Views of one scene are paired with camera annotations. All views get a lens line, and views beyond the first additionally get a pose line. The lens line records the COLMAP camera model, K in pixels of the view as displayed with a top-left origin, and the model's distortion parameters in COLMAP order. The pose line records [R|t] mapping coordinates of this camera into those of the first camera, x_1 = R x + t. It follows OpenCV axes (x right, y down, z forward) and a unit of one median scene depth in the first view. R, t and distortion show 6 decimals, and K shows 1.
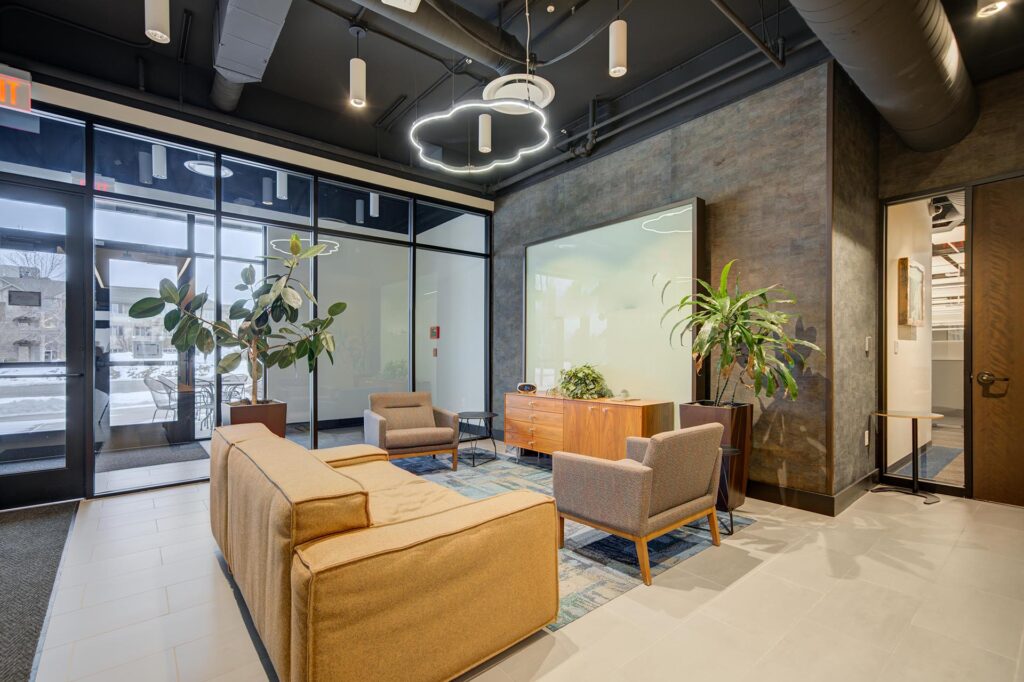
lens RADIAL K [[452.7, 0, 512.0], [0, 452.7, 341.0], [0, 0, 1]] dist [0.000343, 0.000005]
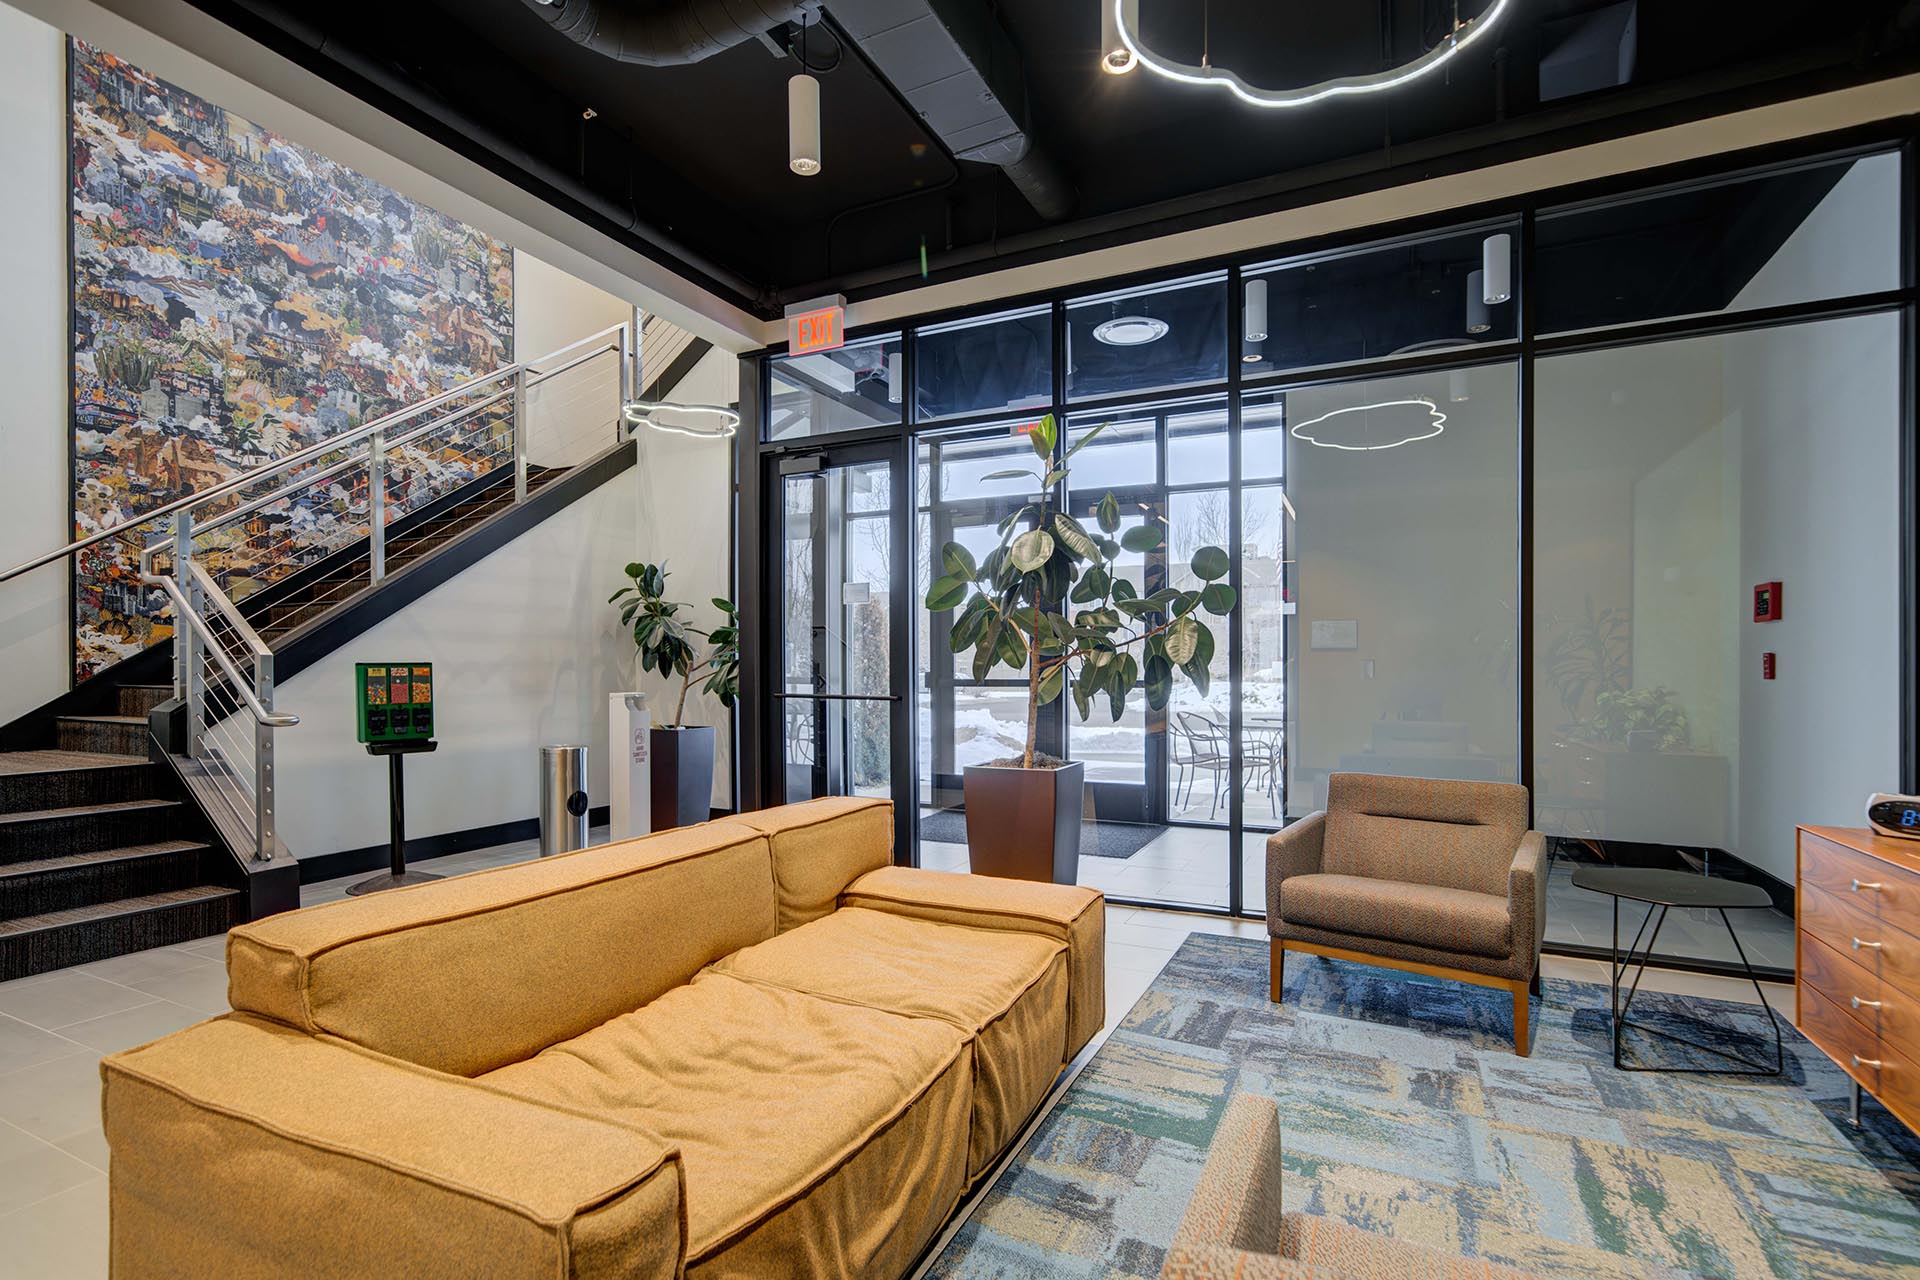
lens RADIAL K [[889.2, 0, 956.3], [0, 889.2, 663.6], [0, 0, 1]] dist [-0.000122, -0.000282]
pose [[0.403708, -0.003752, -0.914880, 0.258727], [0.022832, 0.999721, 0.005975, 0.011792], [0.914603, -0.023301, 0.403681, 0.402714]]
